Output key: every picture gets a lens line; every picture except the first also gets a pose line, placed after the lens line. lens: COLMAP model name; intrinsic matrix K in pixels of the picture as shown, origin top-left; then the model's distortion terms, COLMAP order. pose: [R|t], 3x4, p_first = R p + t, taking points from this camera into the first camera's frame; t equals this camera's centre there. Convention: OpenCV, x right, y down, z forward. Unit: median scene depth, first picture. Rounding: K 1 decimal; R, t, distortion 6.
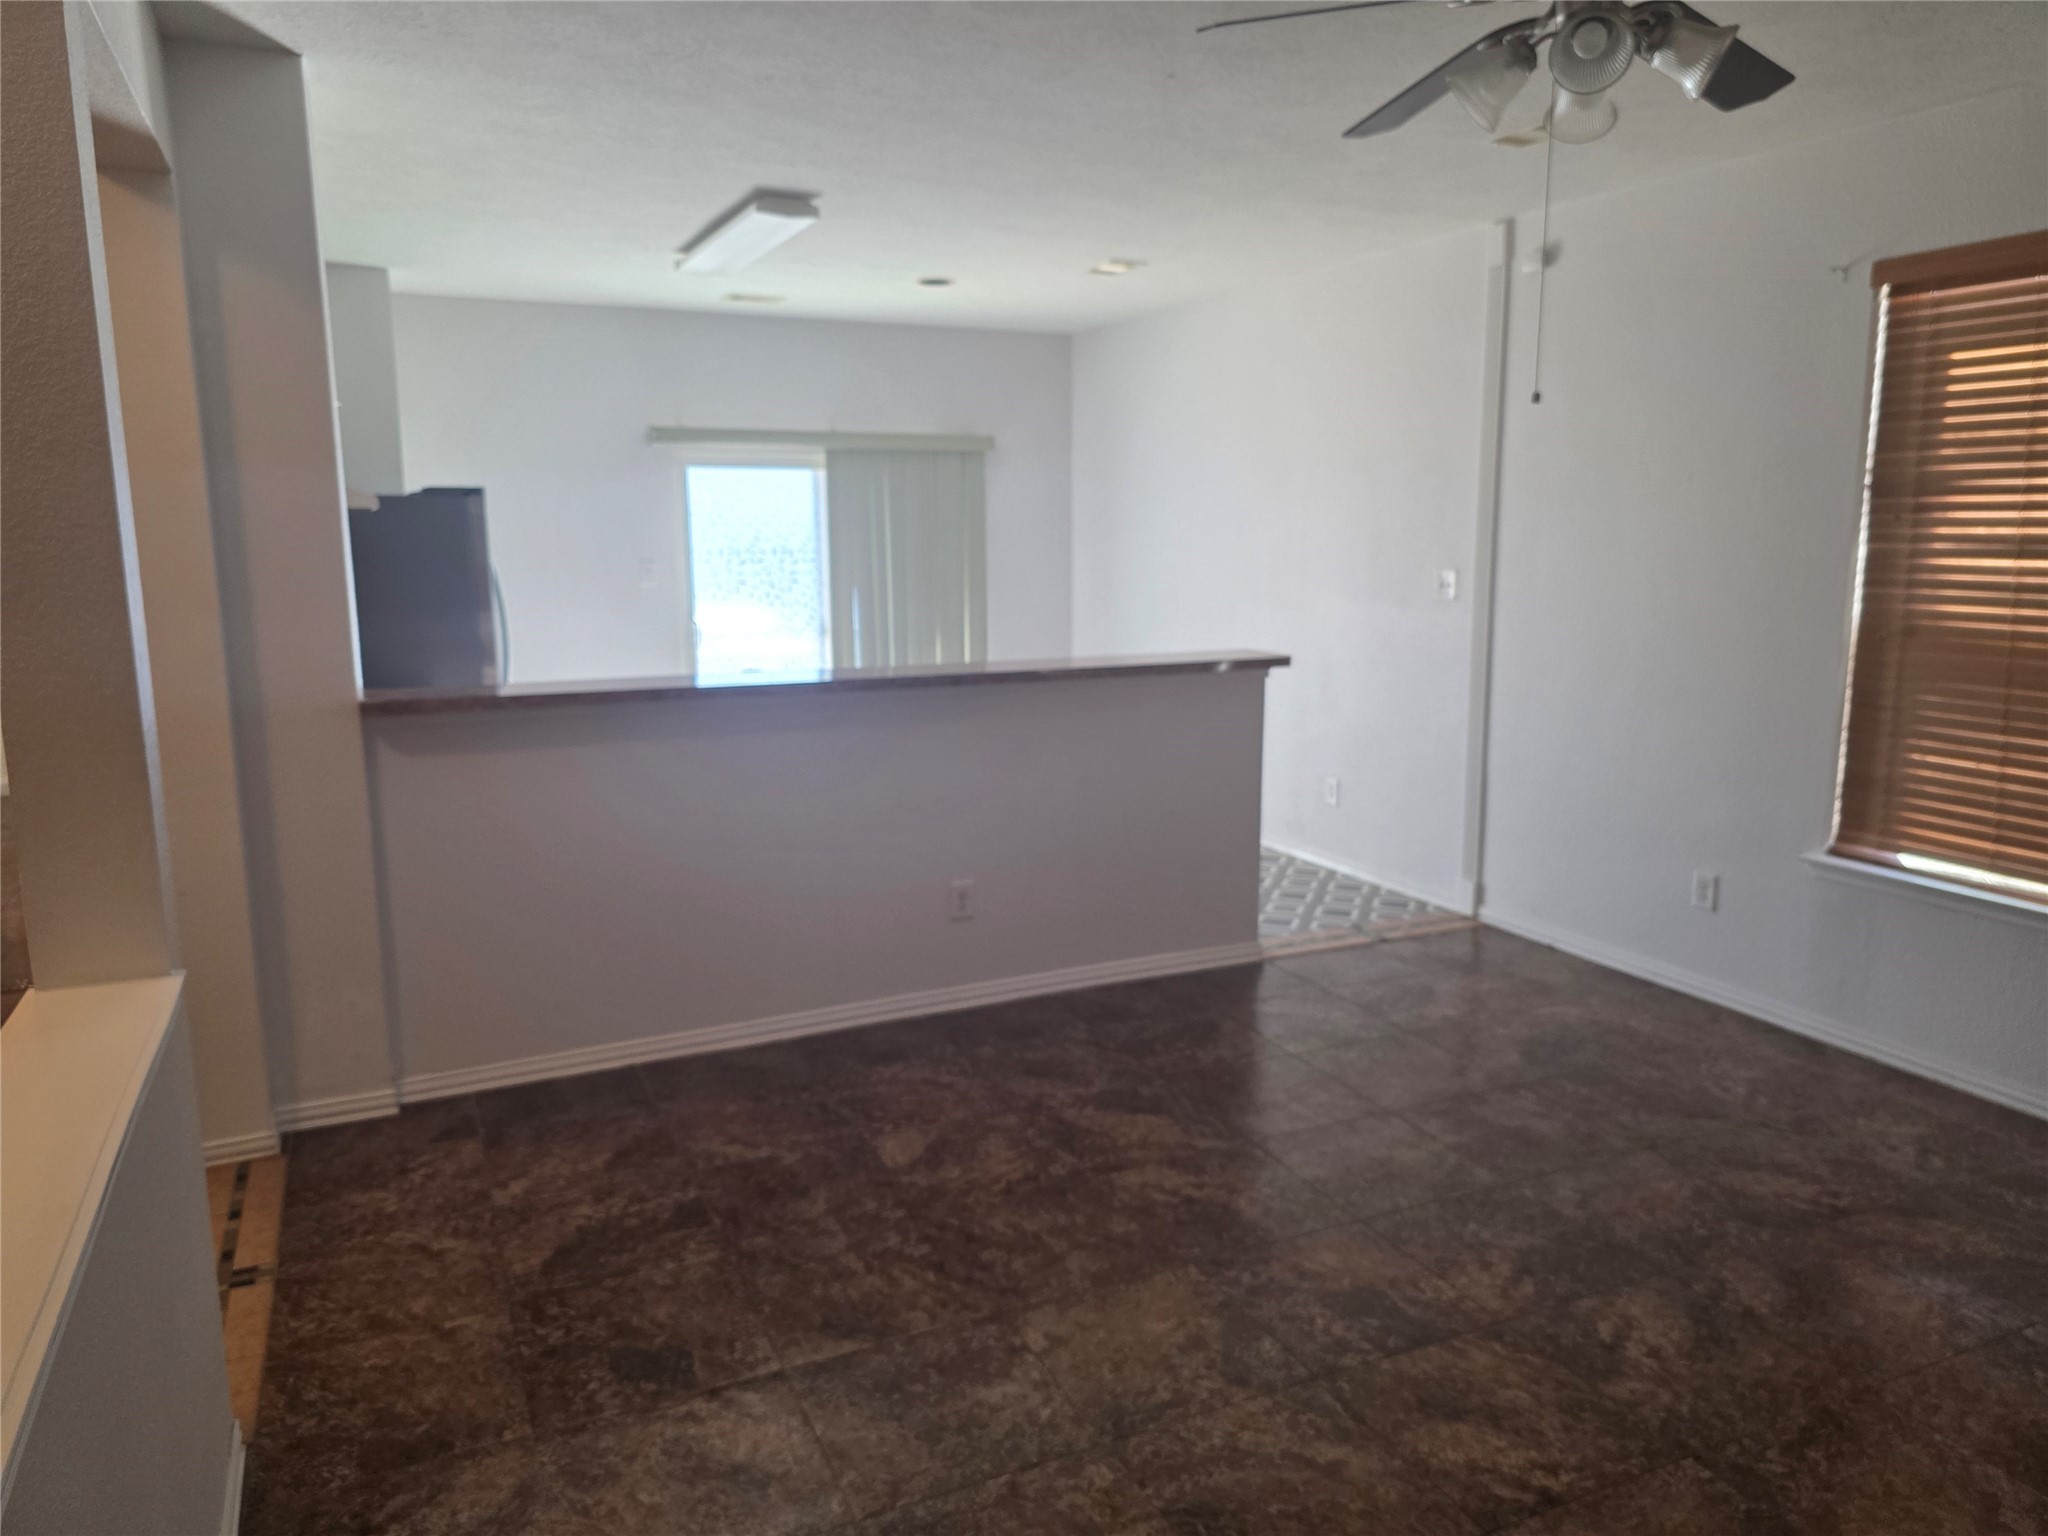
lens RADIAL K [[1371.7, 0, 1065.2], [0, 1371.7, 749.4], [0, 0, 1]] dist [0.048646, -0.025531]
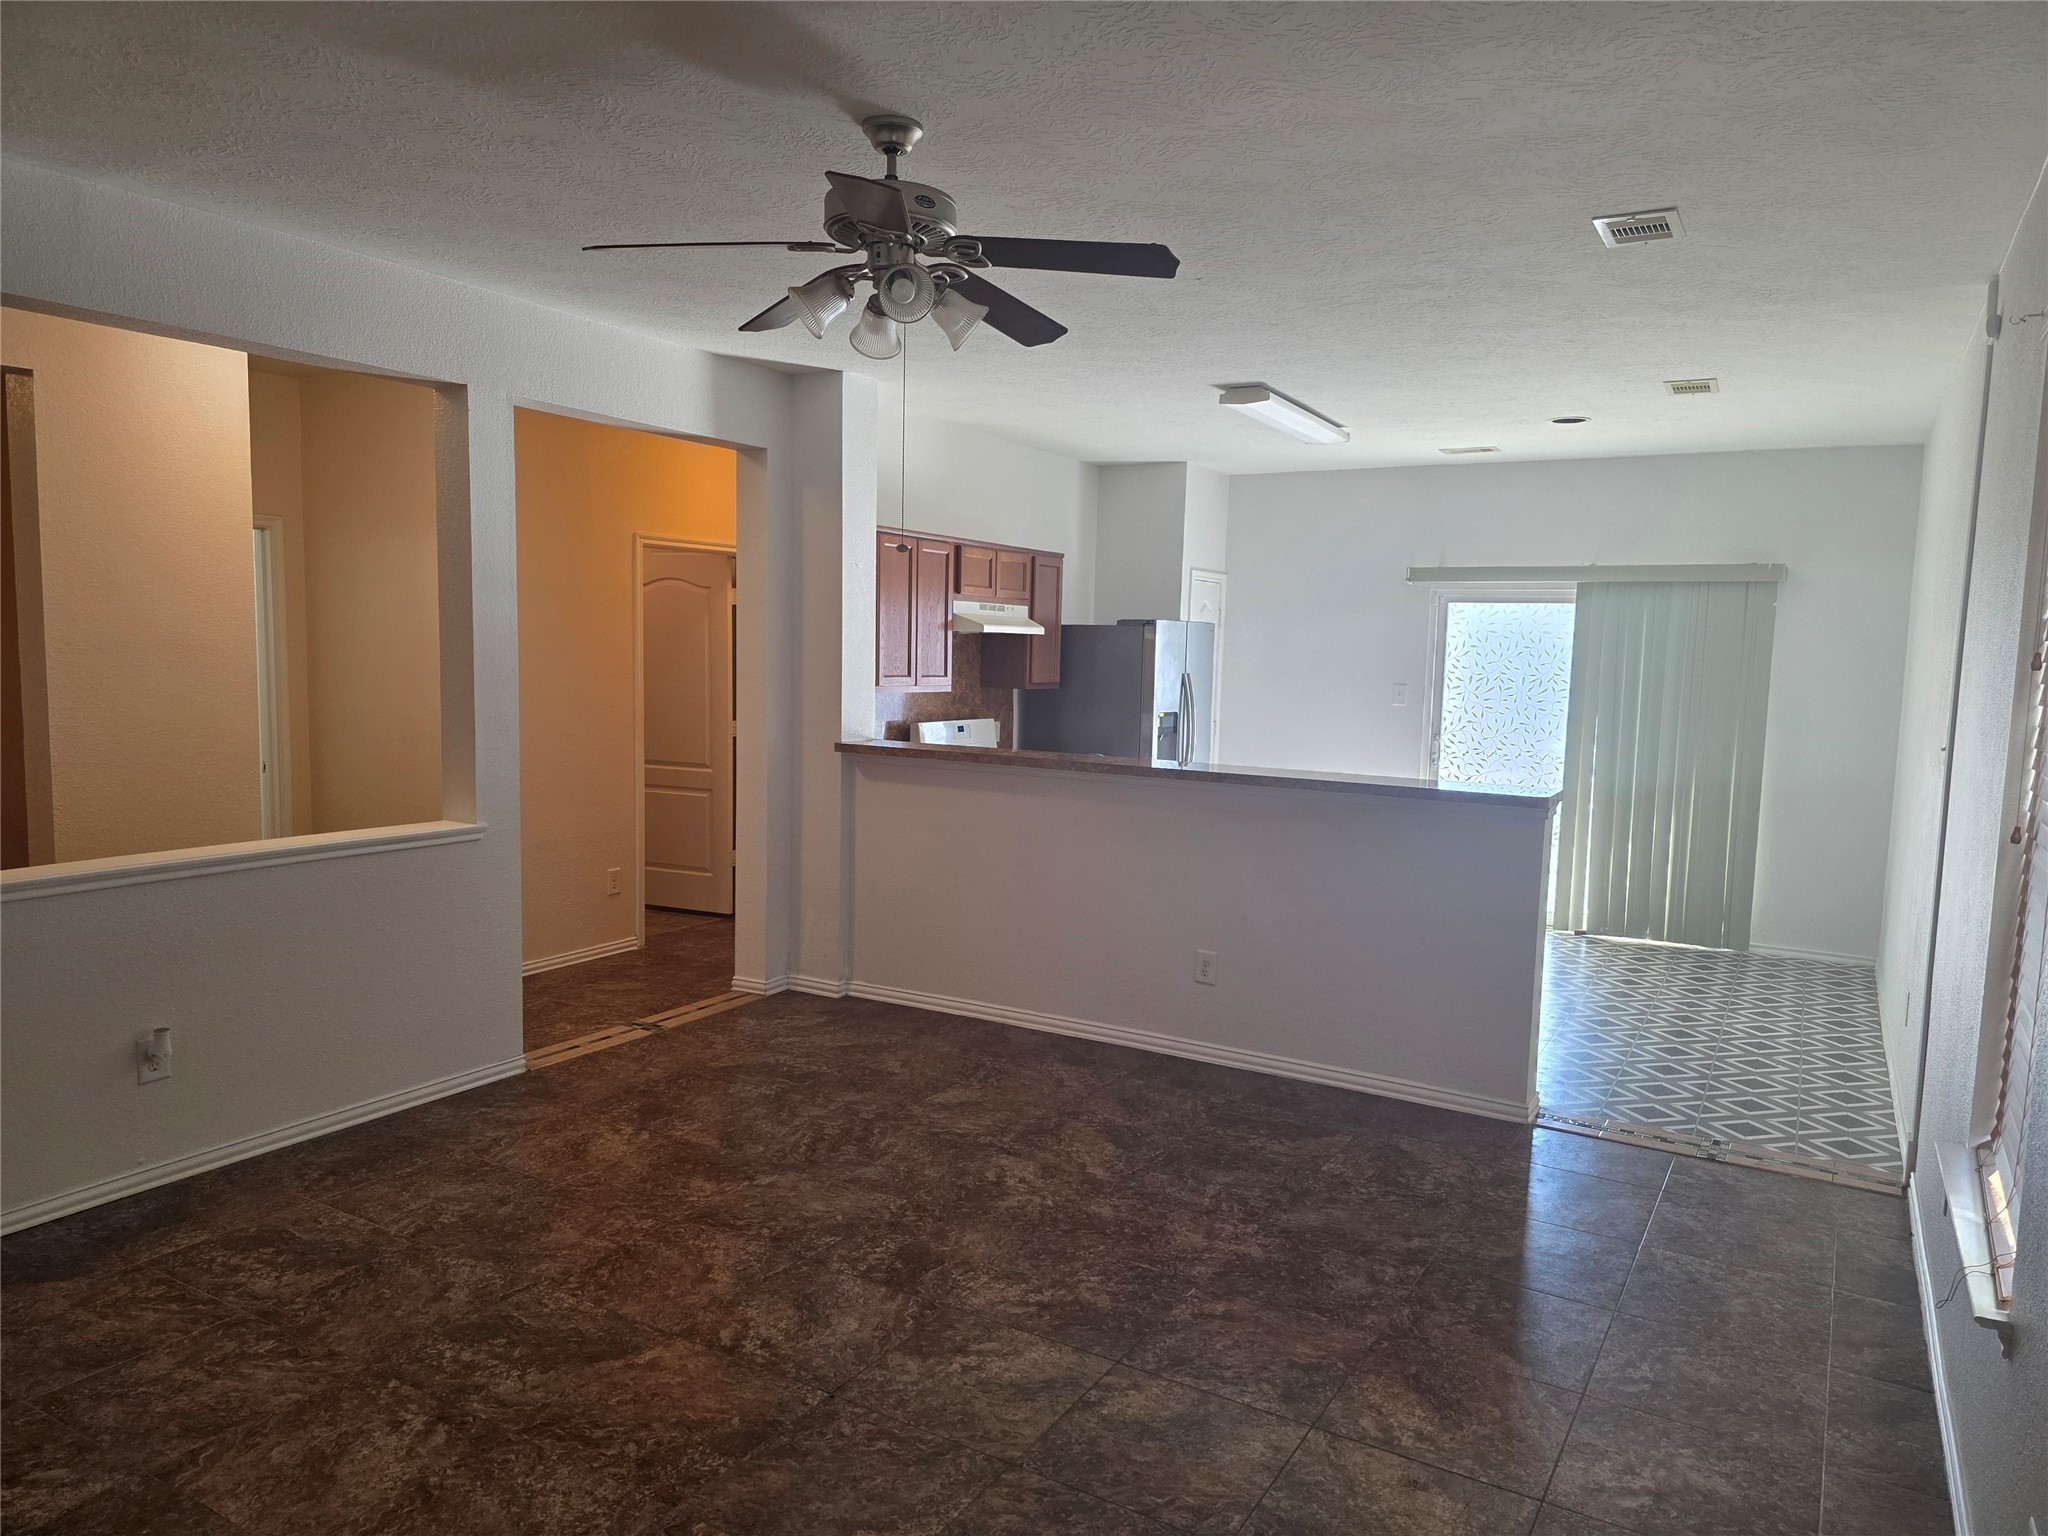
lens RADIAL K [[1371.7, 0, 1065.6], [0, 1371.7, 778.3], [0, 0, 1]] dist [0.048646, -0.025531]
pose [[0.579232, 0.099145, -0.809111, 1.034975], [-0.160135, 0.987075, 0.006313, -0.048129], [0.799279, 0.125911, 0.587622, 0.258680]]
